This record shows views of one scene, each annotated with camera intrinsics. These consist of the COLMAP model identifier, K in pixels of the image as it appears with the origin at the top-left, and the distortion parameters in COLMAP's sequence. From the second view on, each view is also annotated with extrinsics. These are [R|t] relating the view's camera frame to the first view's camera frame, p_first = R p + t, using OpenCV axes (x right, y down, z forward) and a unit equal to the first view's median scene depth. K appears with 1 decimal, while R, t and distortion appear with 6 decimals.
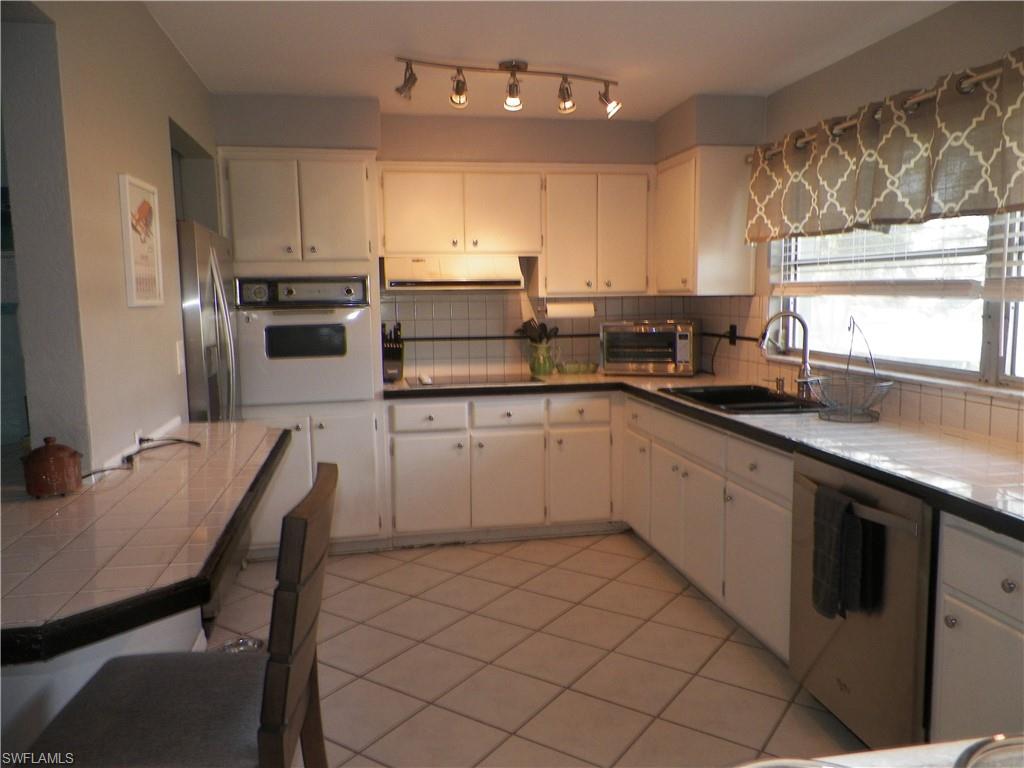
lens RADIAL K [[772.7, 0, 516.3], [0, 772.7, 382.2], [0, 0, 1]] dist [0.007263, -0.001632]
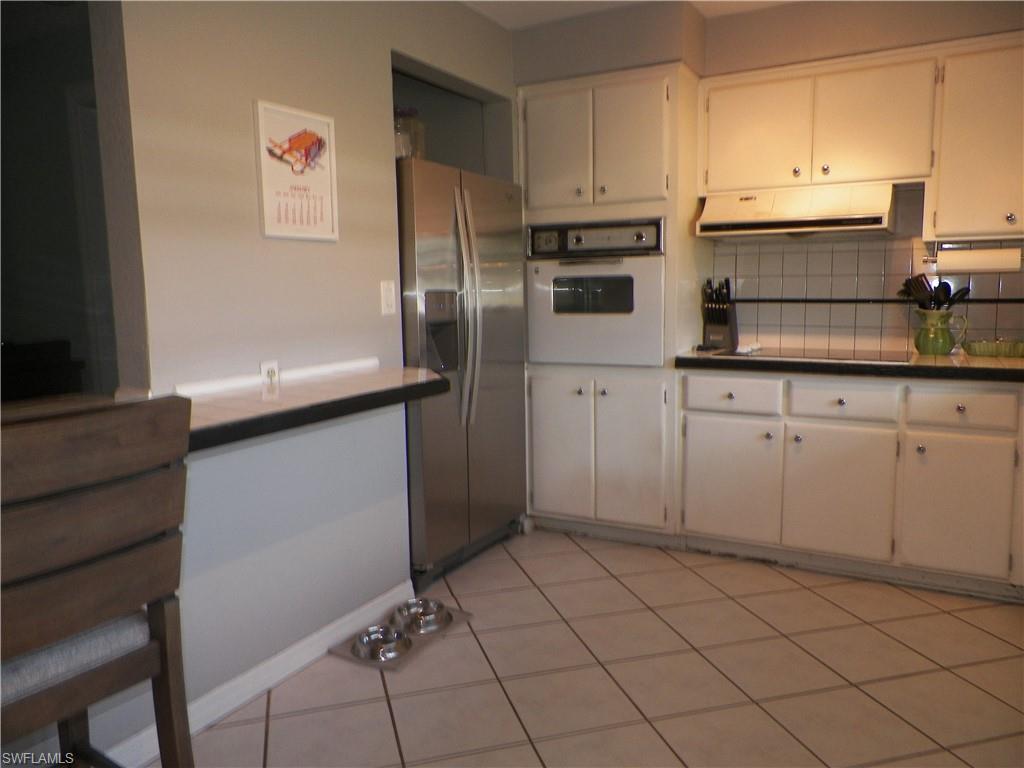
lens RADIAL K [[772.7, 0, 510.6], [0, 772.7, 382.6], [0, 0, 1]] dist [0.007263, -0.001632]
pose [[0.761182, 0.083062, -0.643197, 0.217627], [-0.071453, 0.996468, 0.044123, 0.013406], [0.644590, 0.012373, 0.764428, 0.240265]]
